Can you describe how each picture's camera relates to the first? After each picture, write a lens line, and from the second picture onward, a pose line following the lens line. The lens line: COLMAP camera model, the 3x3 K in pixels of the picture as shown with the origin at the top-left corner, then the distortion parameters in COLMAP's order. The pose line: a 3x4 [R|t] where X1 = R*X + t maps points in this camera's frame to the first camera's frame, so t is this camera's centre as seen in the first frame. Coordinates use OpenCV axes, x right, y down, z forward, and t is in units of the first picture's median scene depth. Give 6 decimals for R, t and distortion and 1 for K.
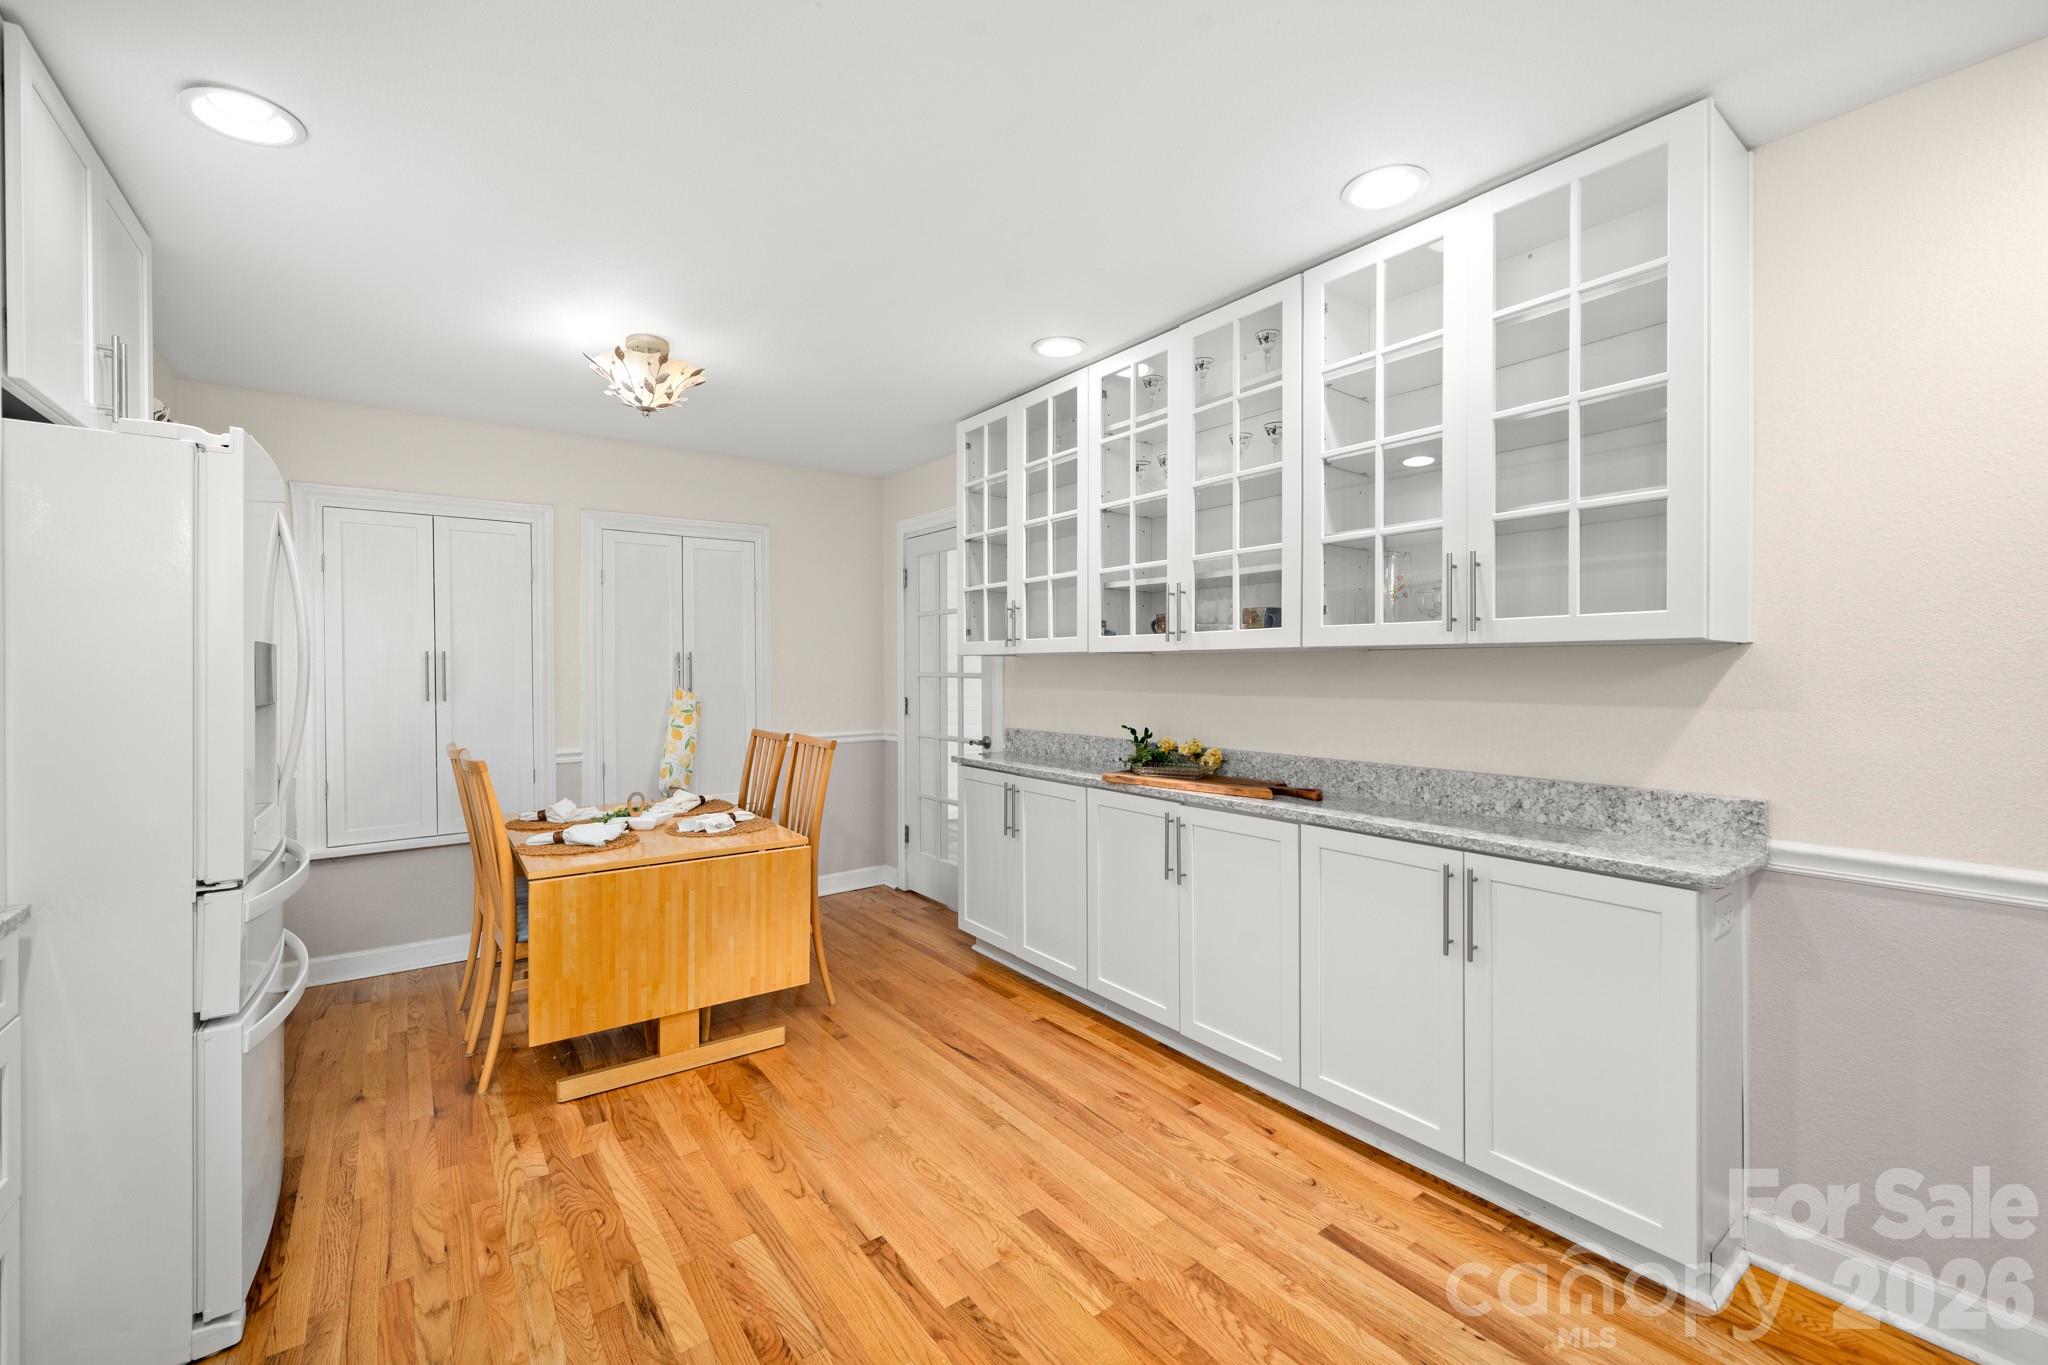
lens RADIAL K [[863.9, 0, 1034.7], [0, 863.9, 675.3], [0, 0, 1]] dist [0.009049, -0.000285]
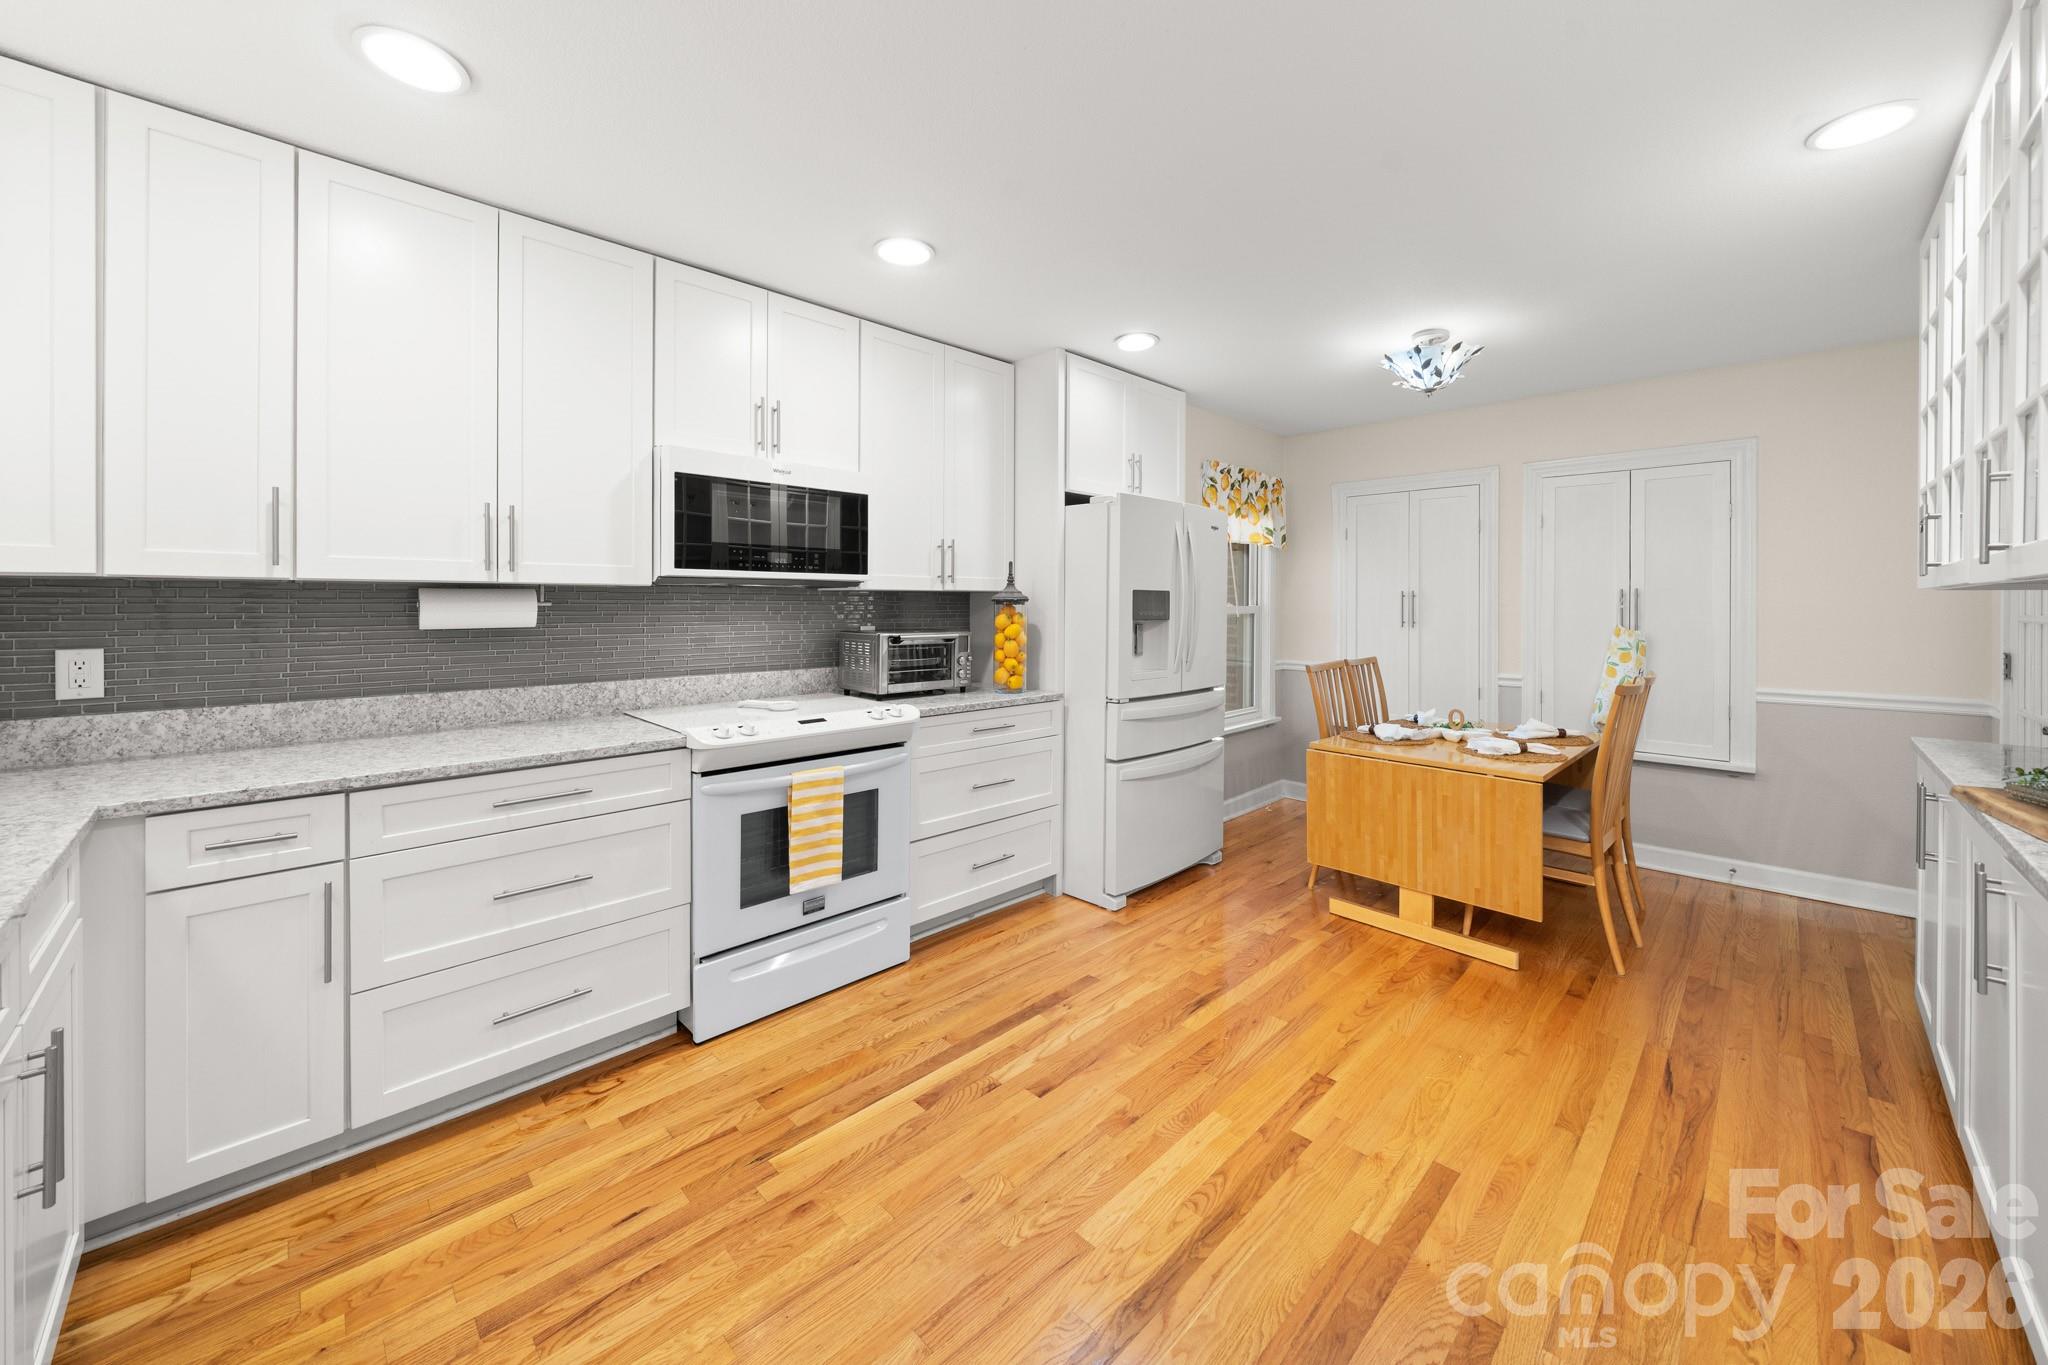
lens RADIAL K [[763.5, 0, 979.8], [0, 763.5, 603.6], [0, 0, 1]] dist [0.000675, -0.000034]
pose [[0.092879, 0.004865, -0.995666, 0.618138], [-0.013195, 0.999906, 0.003655, -0.005177], [0.995590, 0.012798, 0.092935, 0.307012]]
